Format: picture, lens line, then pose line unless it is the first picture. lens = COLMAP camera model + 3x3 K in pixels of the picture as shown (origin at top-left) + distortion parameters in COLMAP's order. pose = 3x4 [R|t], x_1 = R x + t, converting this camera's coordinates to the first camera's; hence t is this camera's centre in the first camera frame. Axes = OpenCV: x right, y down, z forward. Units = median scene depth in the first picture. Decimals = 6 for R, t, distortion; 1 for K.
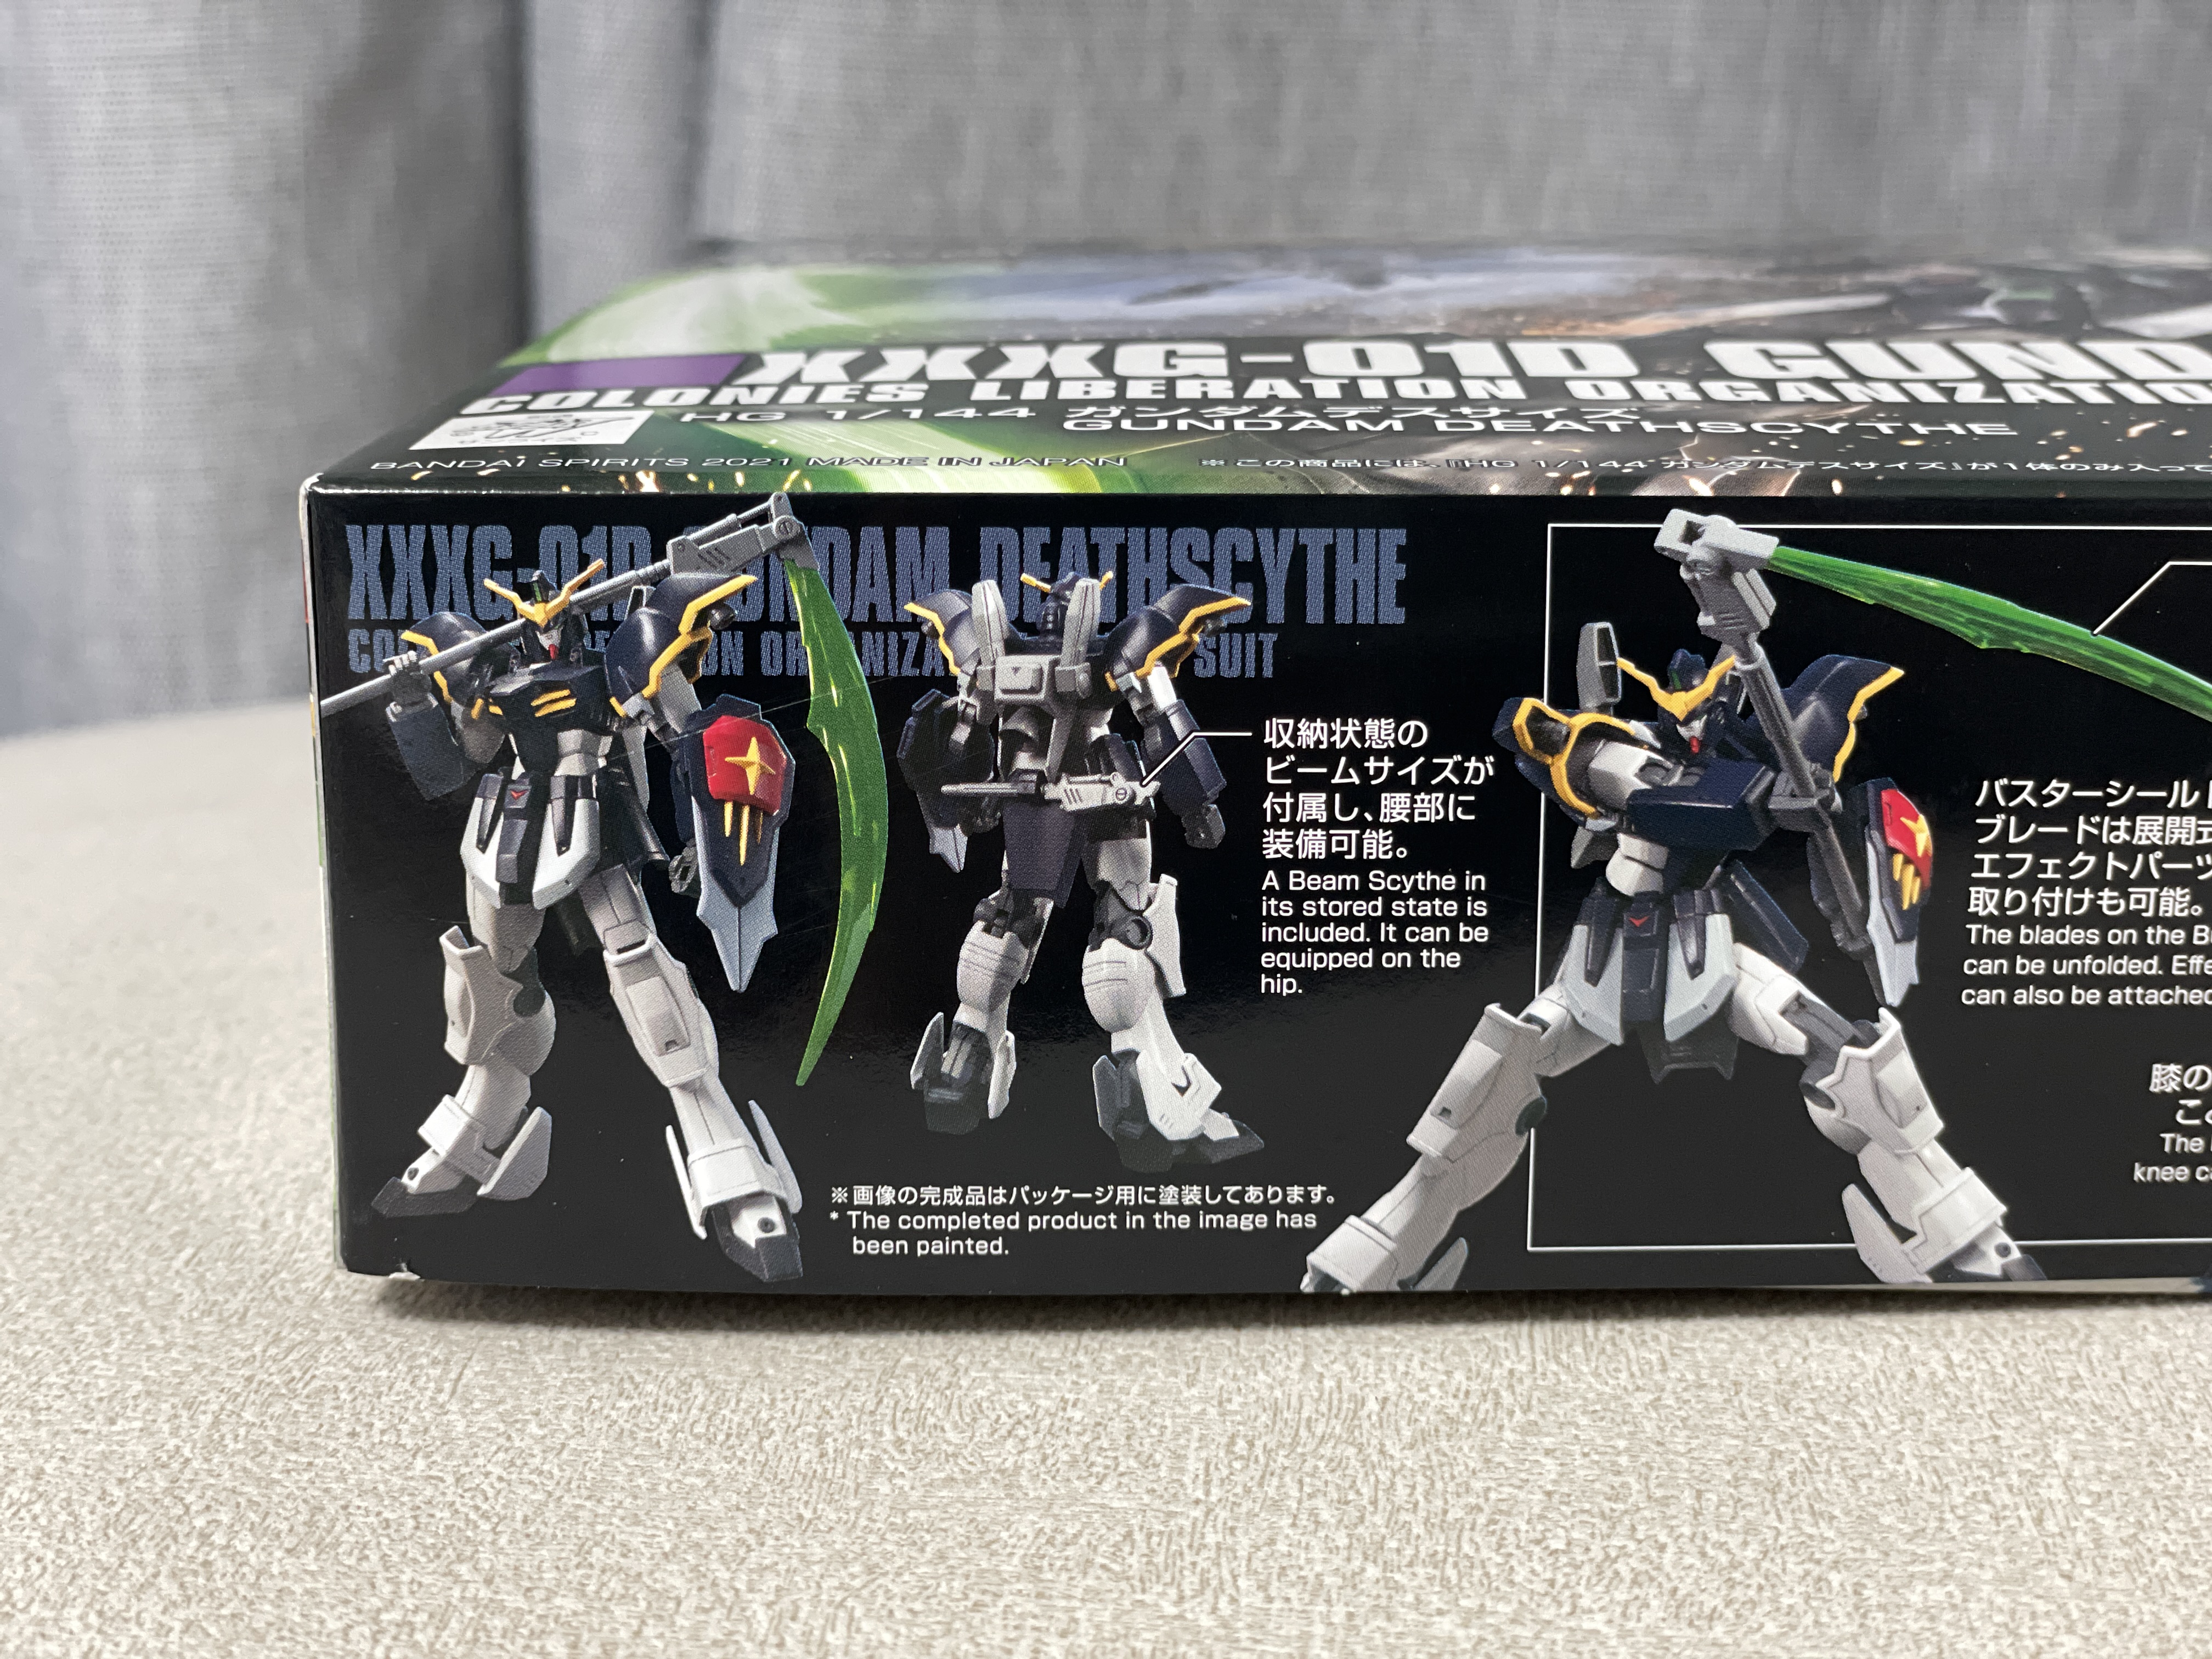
lens RADIAL K [[3347.6, 0, 1105.2], [0, 3347.6, 831.1], [0, 0, 1]] dist [0.003728, 0.000000]
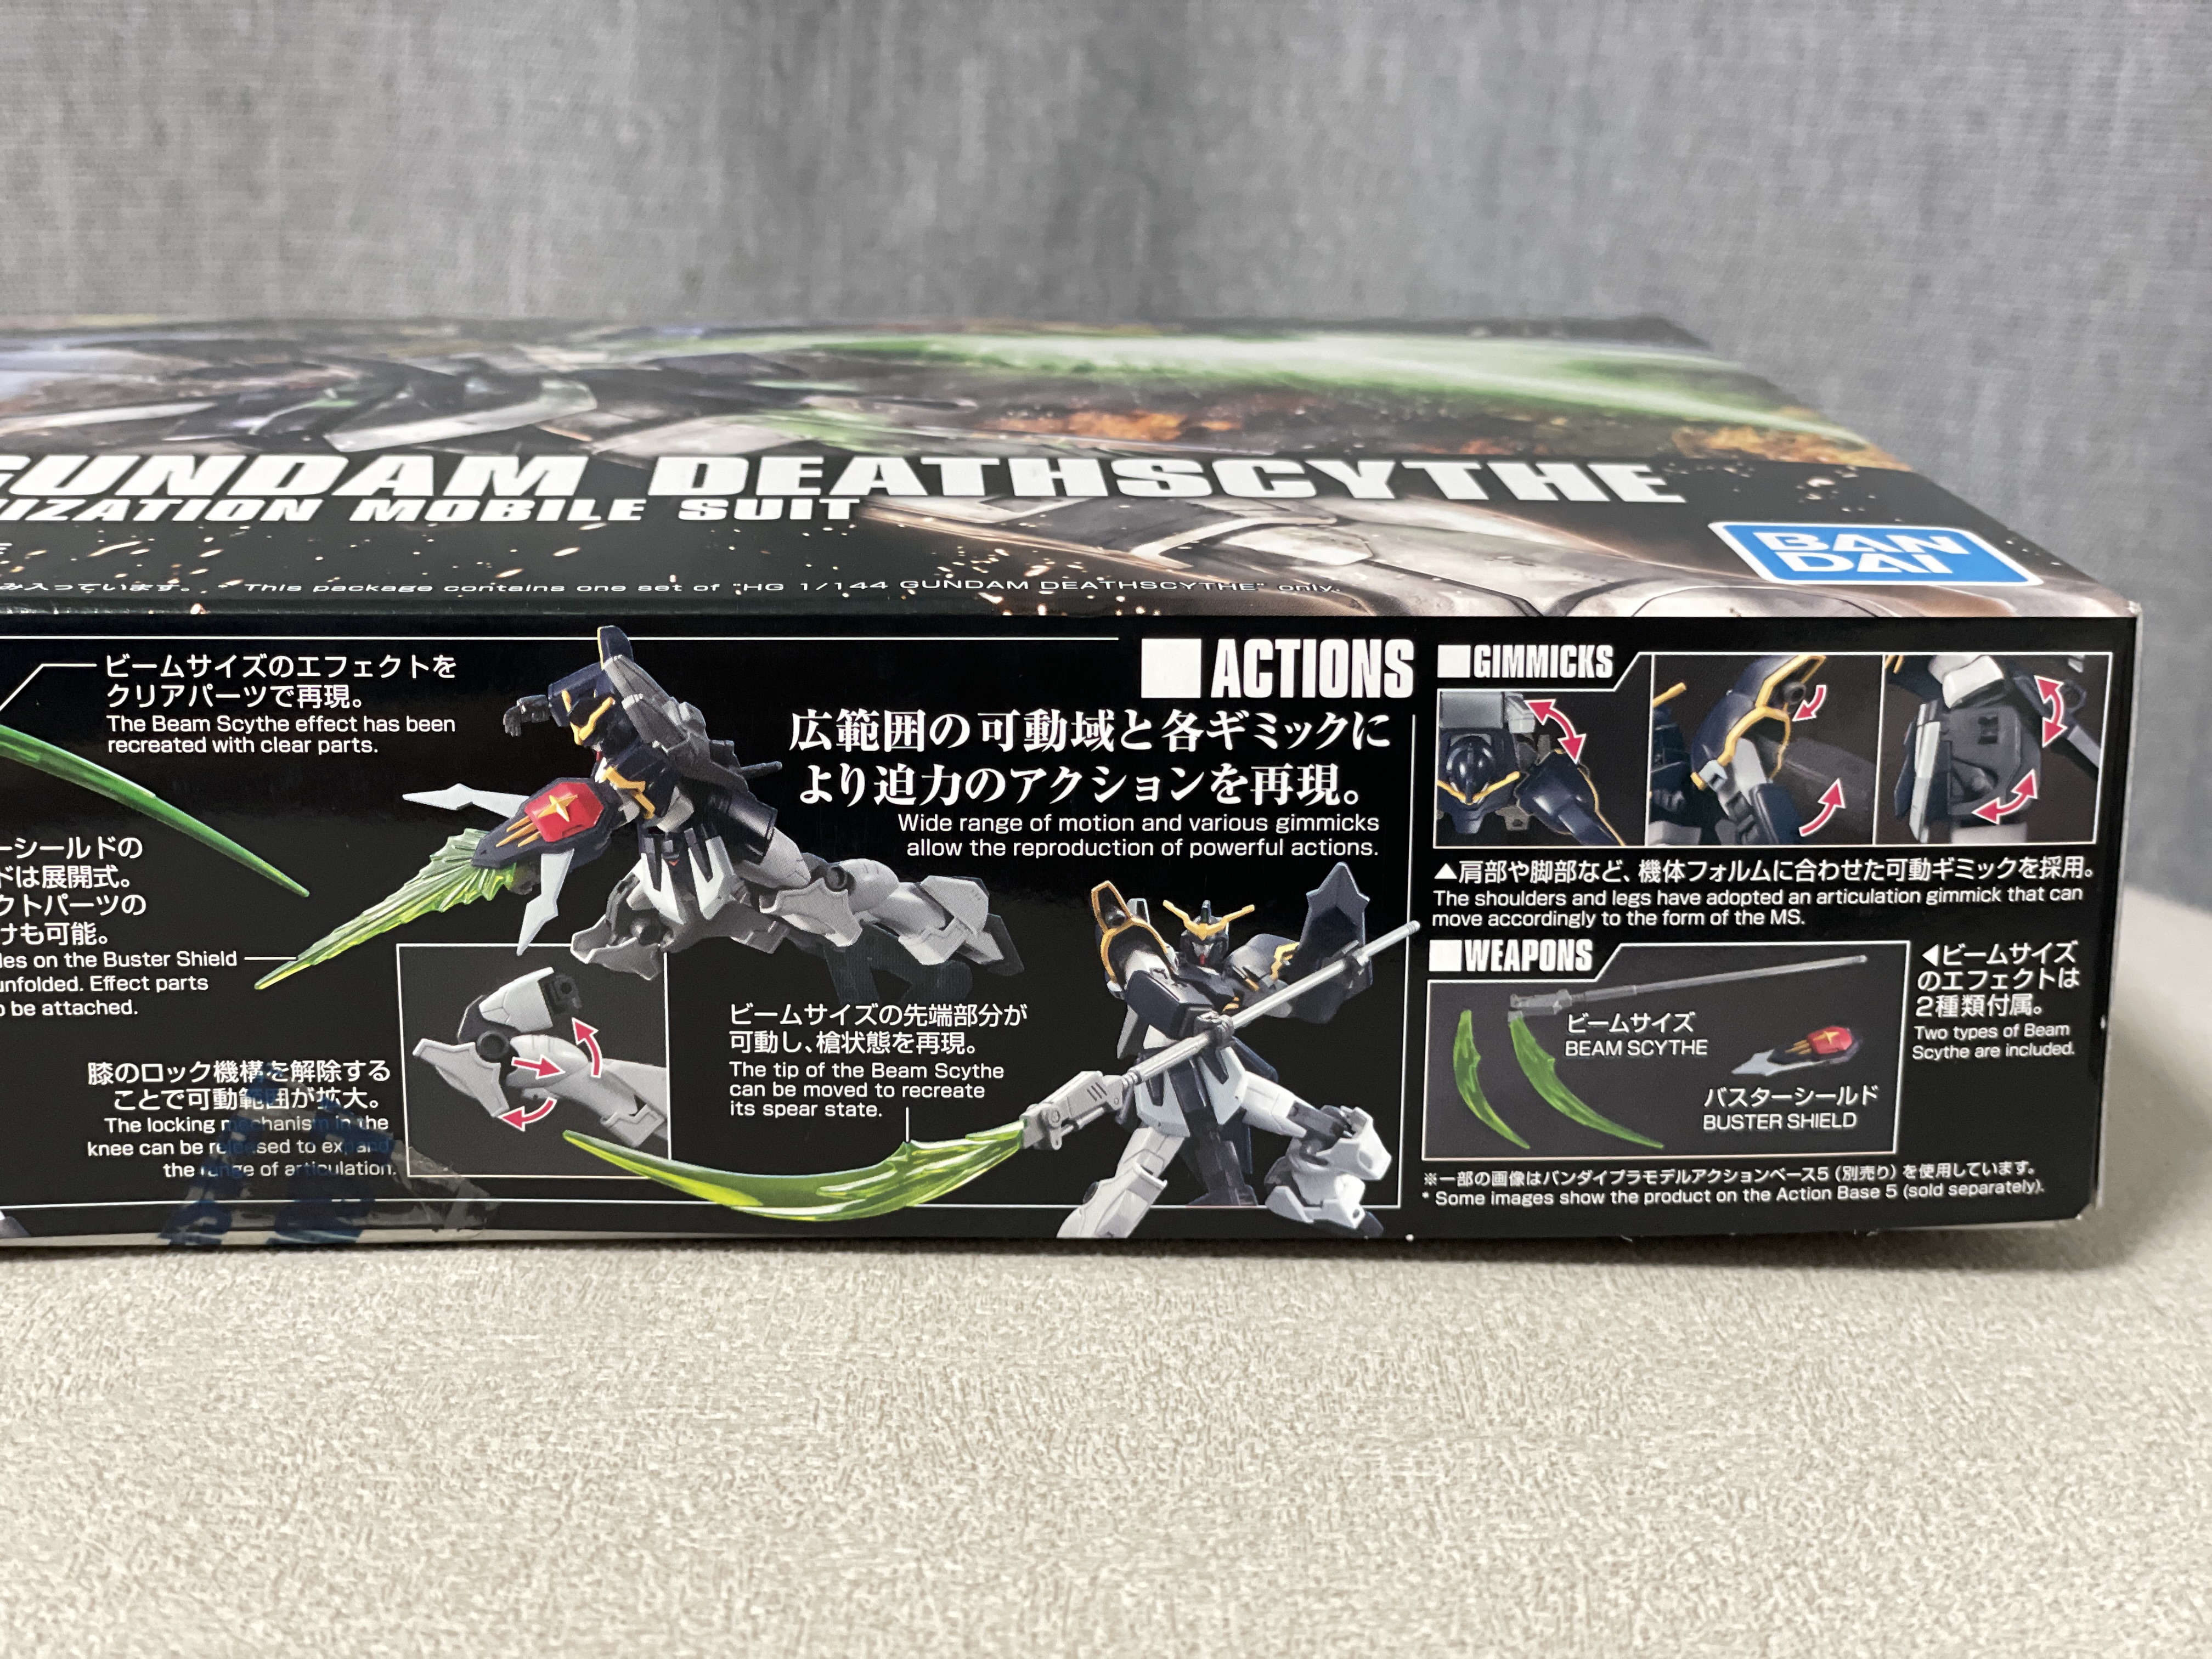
lens RADIAL K [[3347.6, 0, 1106.6], [0, 3347.6, 828.0], [0, 0, 1]] dist [0.003728, 0.000000]
pose [[0.996604, -0.008240, 0.081932, 0.588691], [0.006963, 0.999850, 0.015858, -0.034824], [-0.082050, -0.015233, 0.996512, -0.270980]]
